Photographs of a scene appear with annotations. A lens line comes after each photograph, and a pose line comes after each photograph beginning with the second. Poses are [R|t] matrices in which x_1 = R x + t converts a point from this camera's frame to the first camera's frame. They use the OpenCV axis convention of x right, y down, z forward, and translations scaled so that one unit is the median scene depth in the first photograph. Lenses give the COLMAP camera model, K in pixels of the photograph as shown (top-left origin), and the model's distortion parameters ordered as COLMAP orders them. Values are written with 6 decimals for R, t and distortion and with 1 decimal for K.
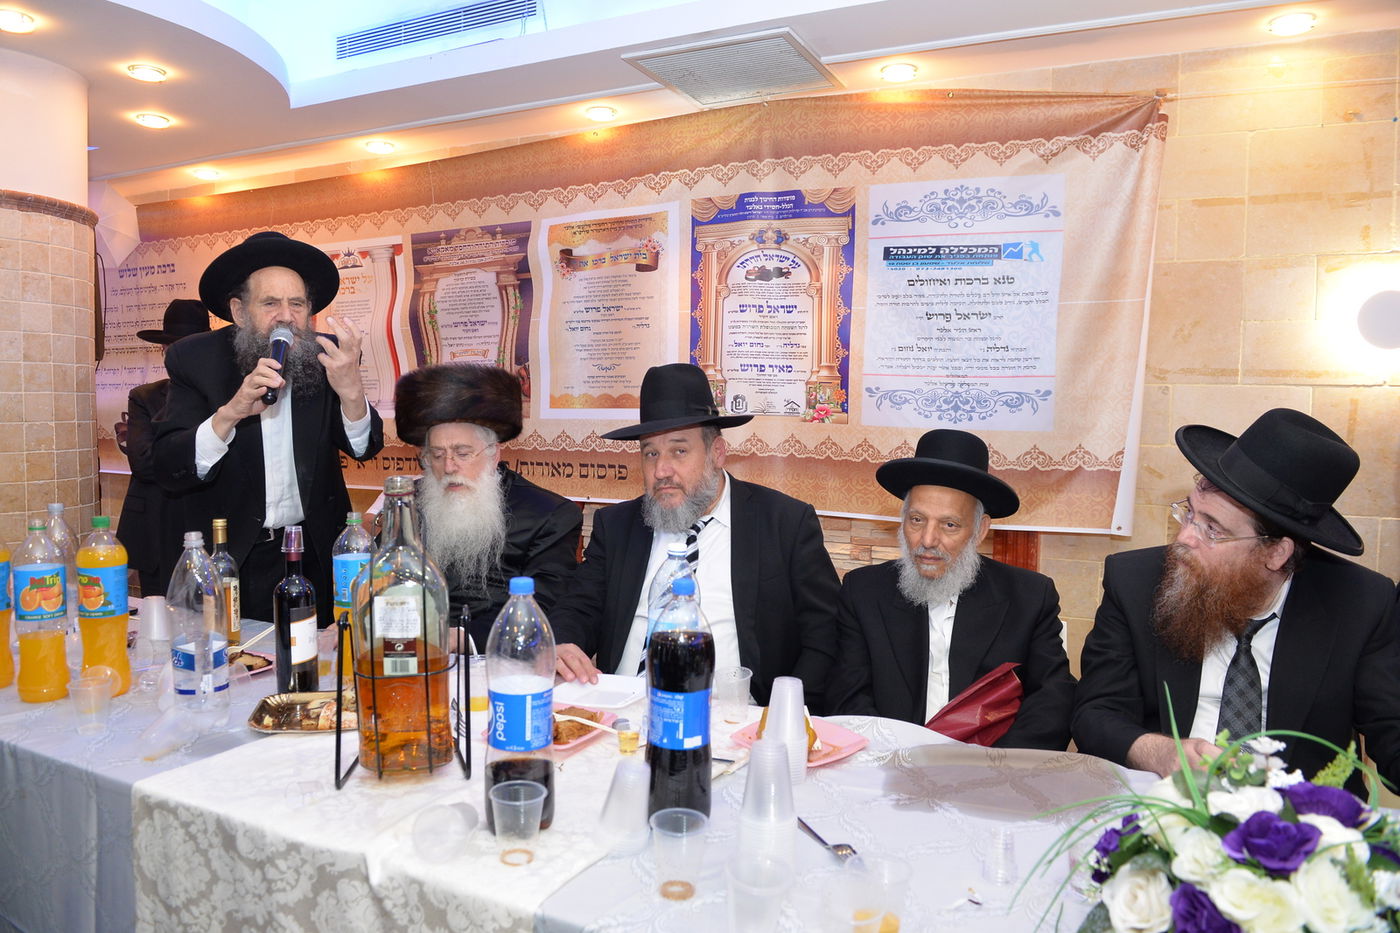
lens RADIAL K [[962.6, 0, 680.1], [0, 962.6, 466.7], [0, 0, 1]] dist [-0.058845, 0.002865]
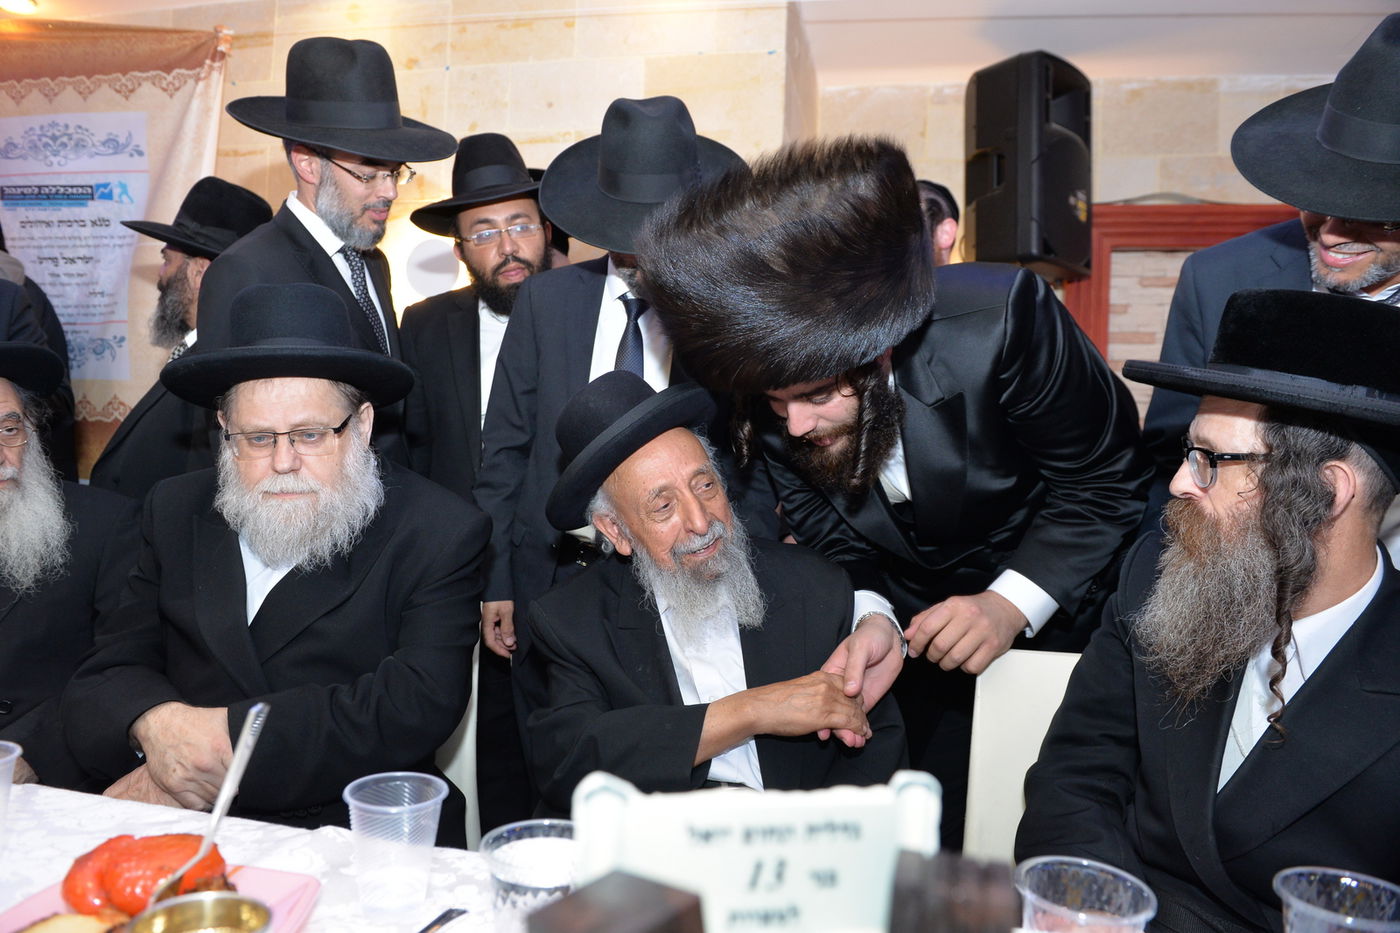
lens RADIAL K [[918.5, 0, 662.2], [0, 918.5, 493.7], [0, 0, 1]] dist [-0.056576, 0.006285]
pose [[0.971436, 0.004735, 0.237254, 0.681530], [-0.007489, 0.999915, 0.010705, 0.063398], [-0.237183, -0.012176, 0.971389, -0.010924]]
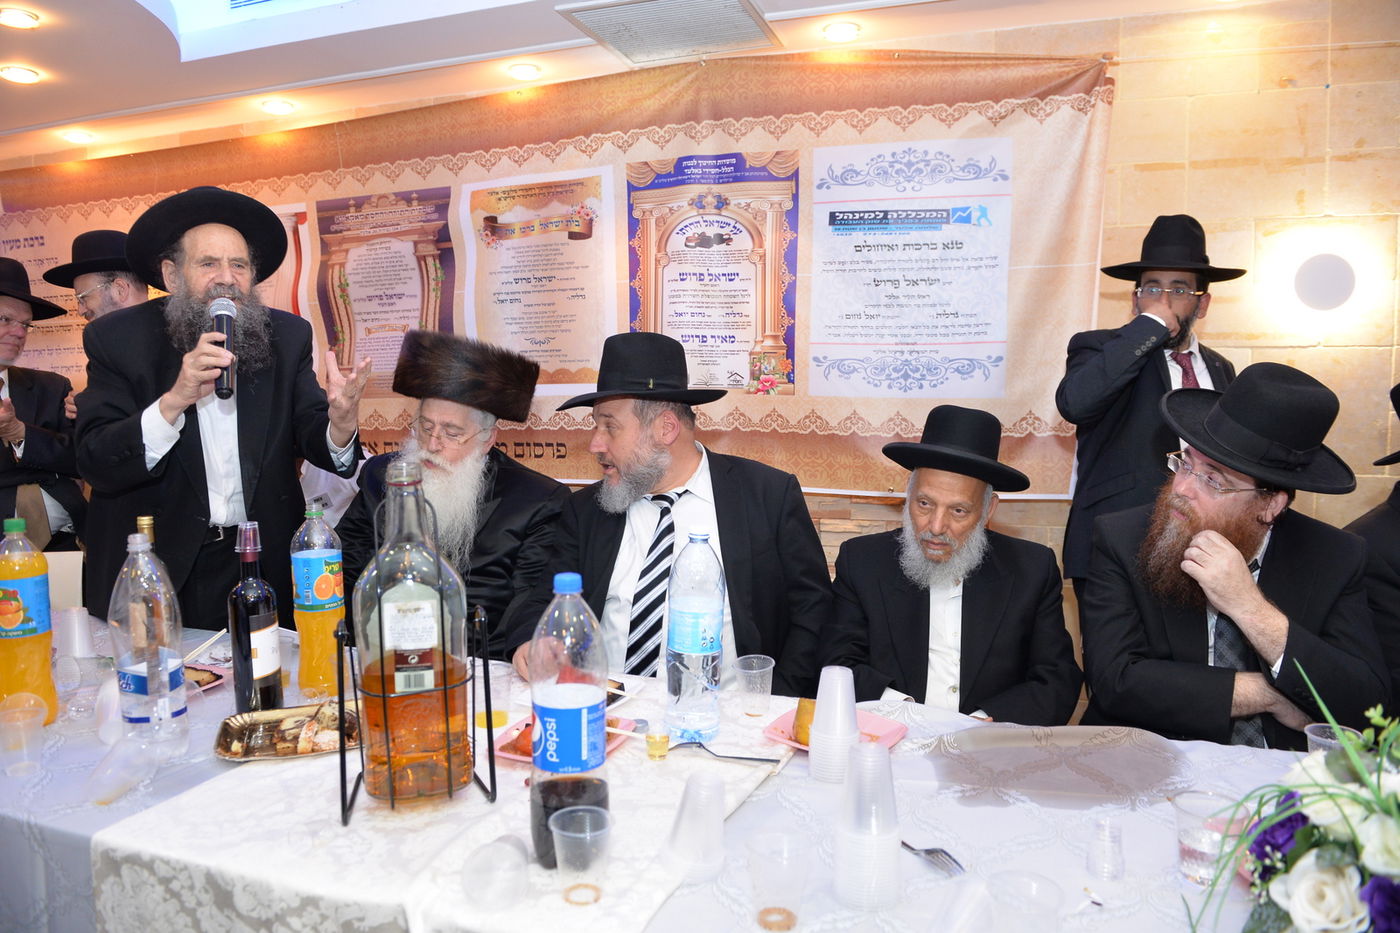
lens RADIAL K [[955.7, 0, 676.1], [0, 955.7, 468.2], [0, 0, 1]] dist [-0.059748, 0.003685]
pose [[0.992575, -0.030407, 0.117775, -0.067948], [0.027173, 0.999211, 0.028969, -0.001210], [-0.118563, -0.025553, 0.992618, 0.053839]]
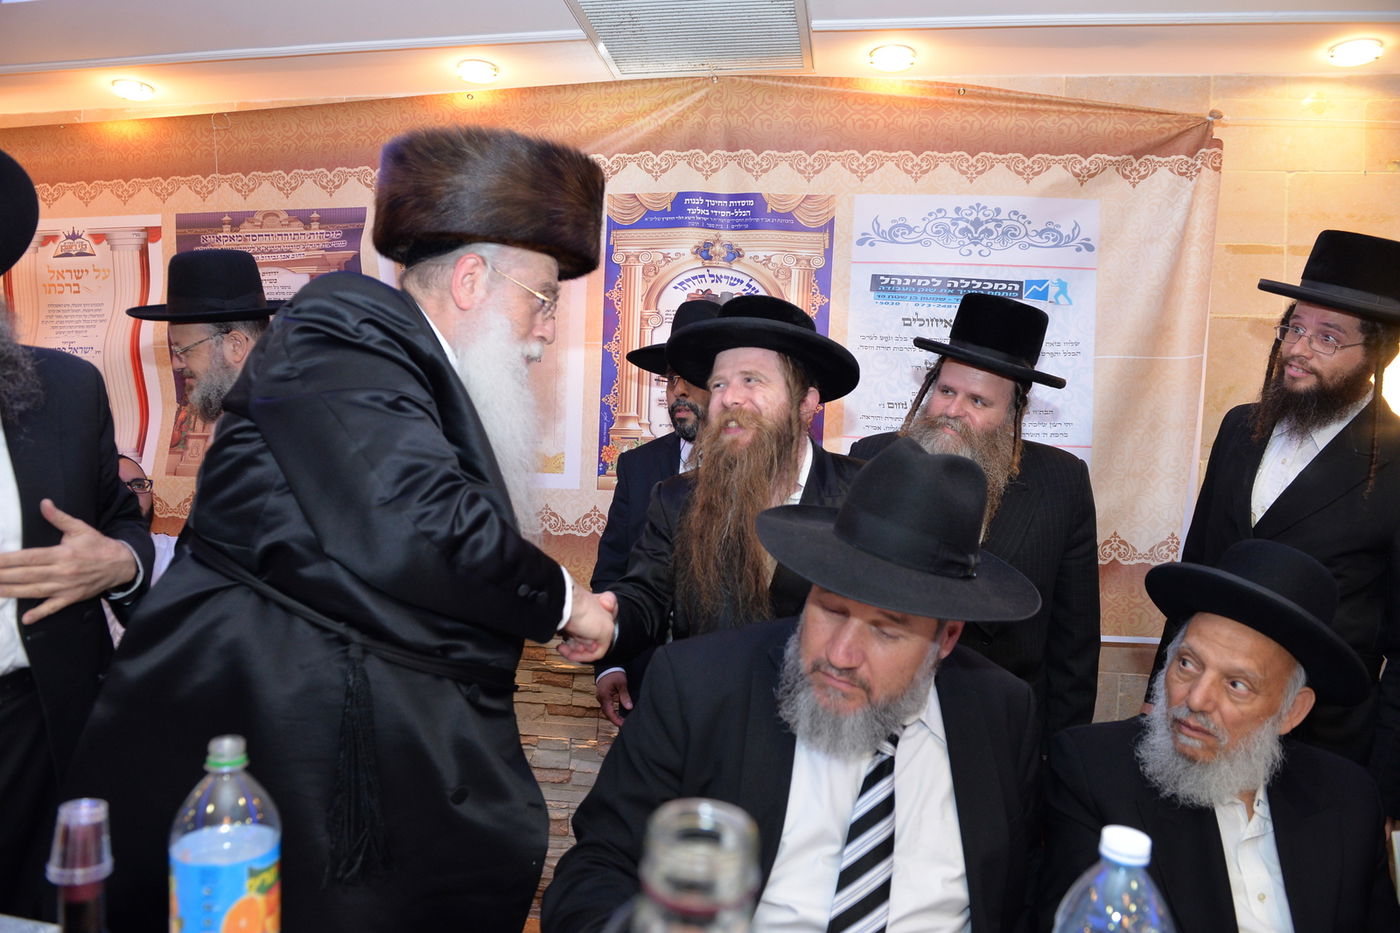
lens RADIAL K [[971.2, 0, 684.6], [0, 971.2, 459.8], [0, 0, 1]] dist [-0.064267, 0.006536]
pose [[0.957259, 0.021518, 0.288429, -0.165669], [-0.006085, 0.998506, -0.054298, -0.037333], [-0.289167, 0.050222, 0.955960, 0.317267]]
